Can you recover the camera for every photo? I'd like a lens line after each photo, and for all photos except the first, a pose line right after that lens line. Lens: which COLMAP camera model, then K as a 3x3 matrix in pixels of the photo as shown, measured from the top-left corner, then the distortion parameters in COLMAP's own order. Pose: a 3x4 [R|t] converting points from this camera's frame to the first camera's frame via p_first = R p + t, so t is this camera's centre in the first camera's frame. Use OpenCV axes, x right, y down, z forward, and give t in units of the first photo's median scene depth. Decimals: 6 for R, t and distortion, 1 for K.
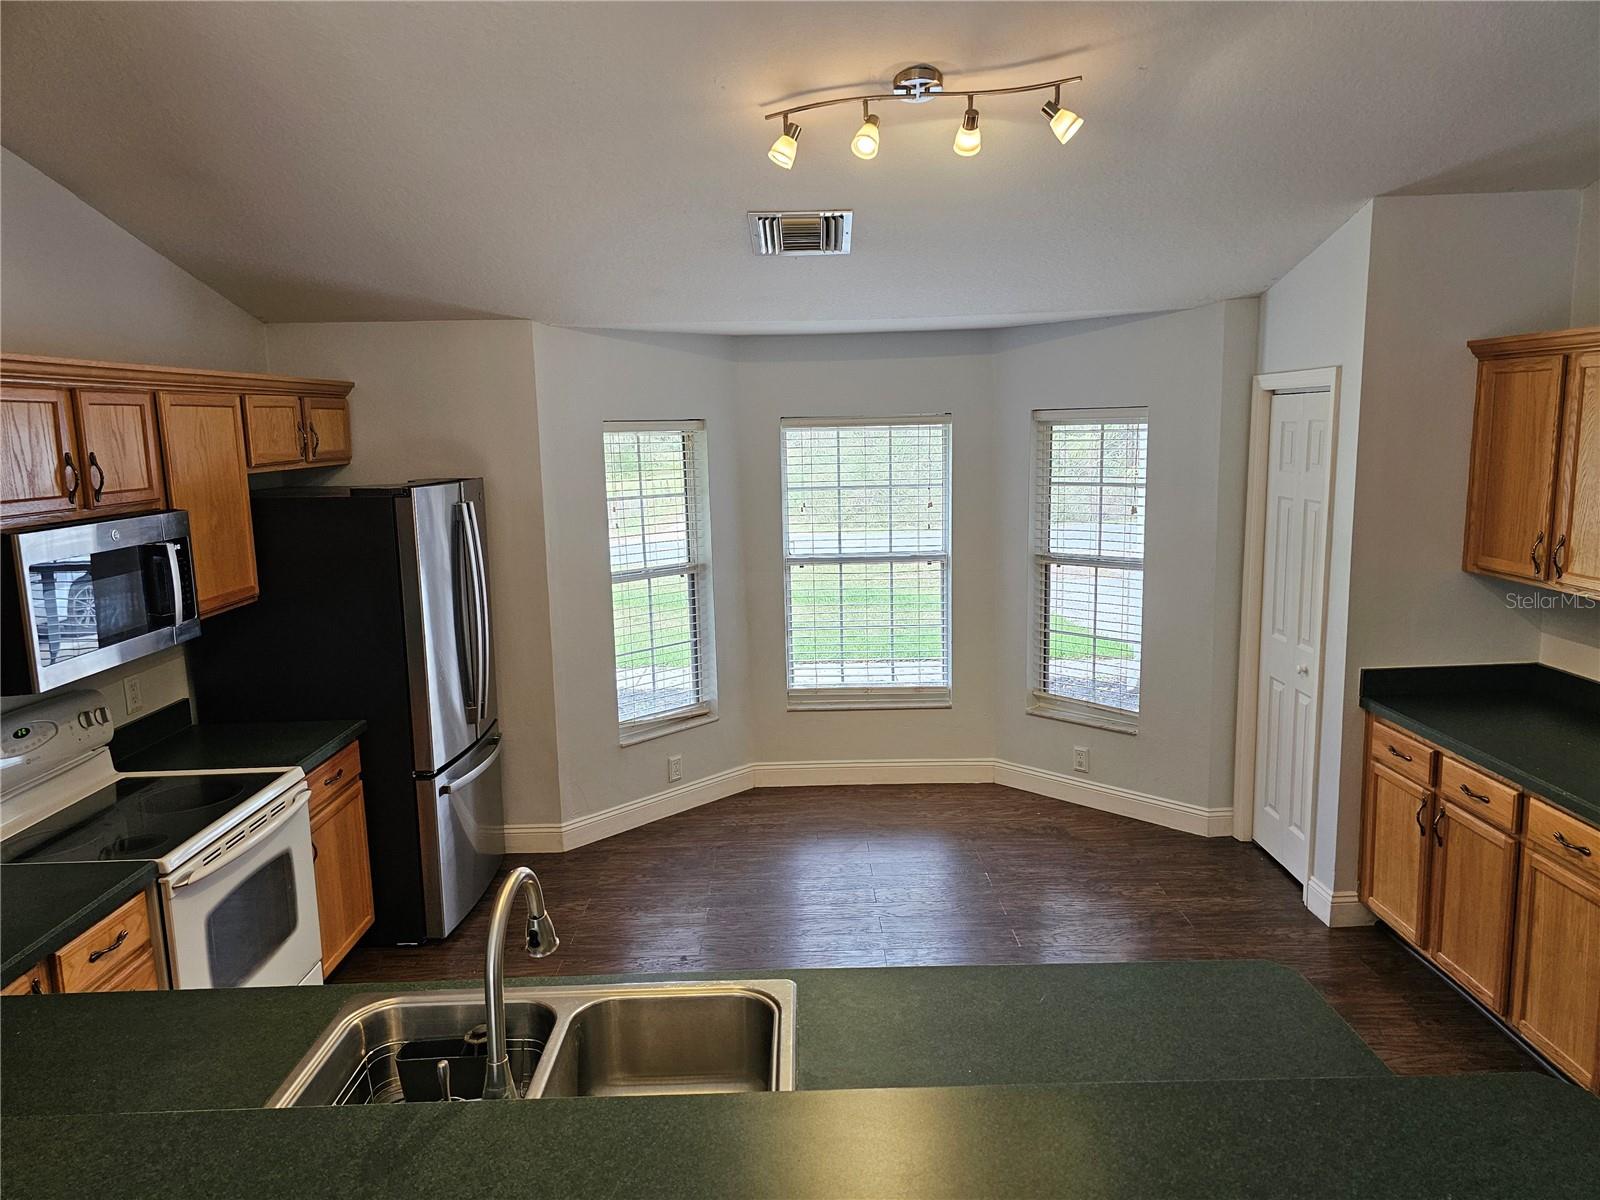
lens RADIAL K [[1070.1, 0, 799.0], [0, 1070.1, 599.2], [0, 0, 1]] dist [-0.005451, -0.003803]
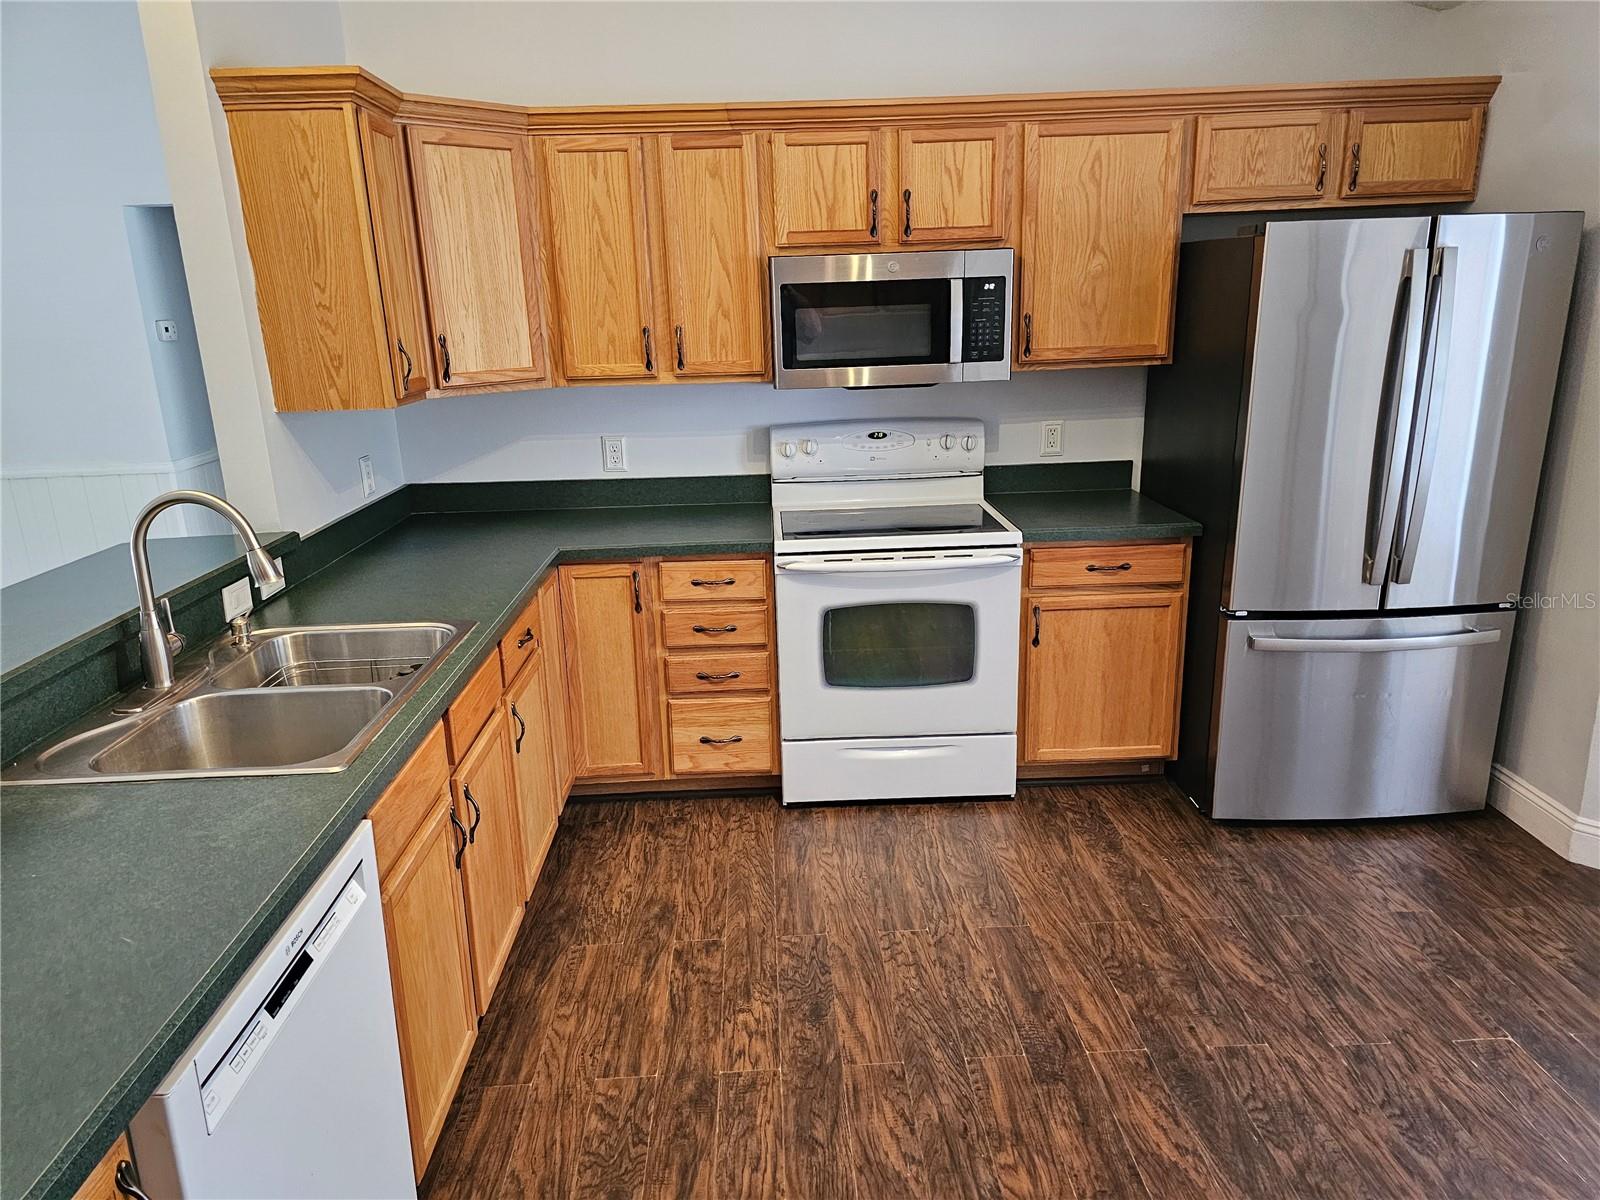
lens RADIAL K [[1070.1, 0, 795.6], [0, 1070.1, 605.8], [0, 0, 1]] dist [-0.005451, -0.003803]
pose [[0.001744, 0.278954, -0.960303, 0.494993], [-0.124575, 0.952884, 0.276573, -0.016303], [0.992209, 0.119148, 0.036412, 0.850533]]
